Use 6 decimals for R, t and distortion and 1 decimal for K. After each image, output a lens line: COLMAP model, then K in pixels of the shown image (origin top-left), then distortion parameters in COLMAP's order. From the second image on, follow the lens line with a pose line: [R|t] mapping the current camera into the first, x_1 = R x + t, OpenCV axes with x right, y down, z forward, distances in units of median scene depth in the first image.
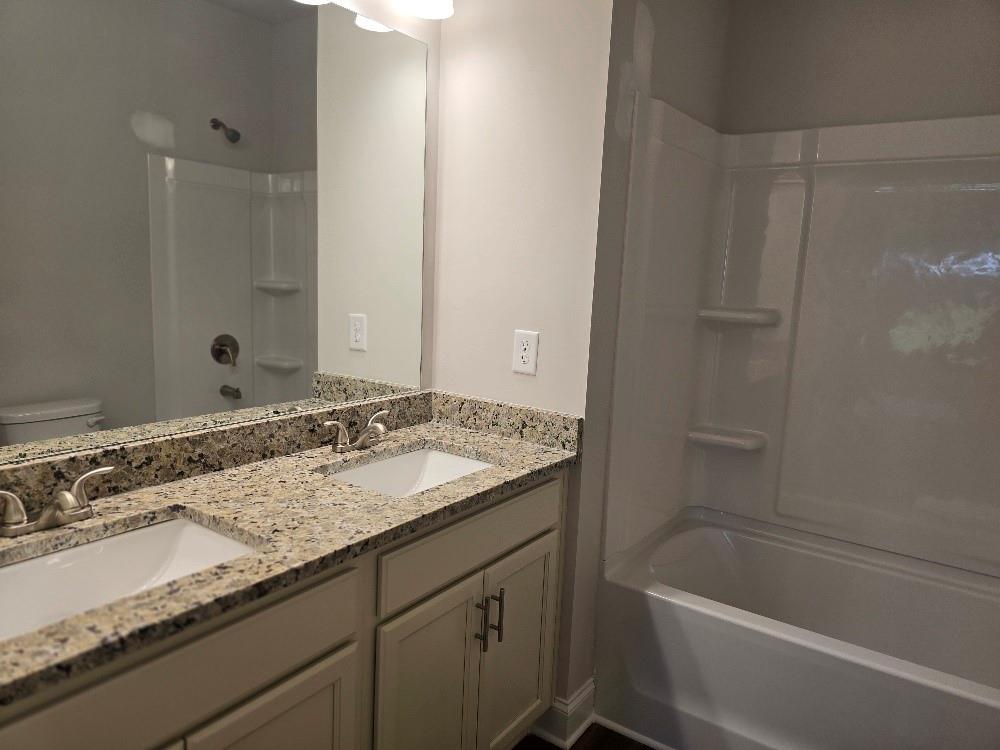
lens RADIAL K [[671.3, 0, 503.1], [0, 671.3, 369.1], [0, 0, 1]] dist [0.053292, -0.044937]
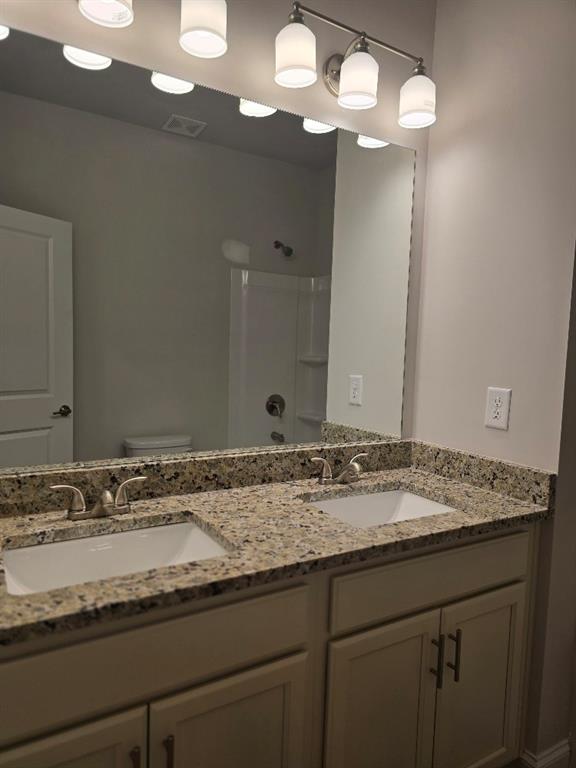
lens RADIAL K [[515.6, 0, 292.0], [0, 515.6, 391.4], [0, 0, 1]] dist [0.053292, -0.044937]
pose [[0.916140, 0.017876, -0.400460, 0.079955], [-0.048791, 0.996550, -0.067136, 0.023797], [0.397878, 0.081045, 0.913852, 0.128249]]
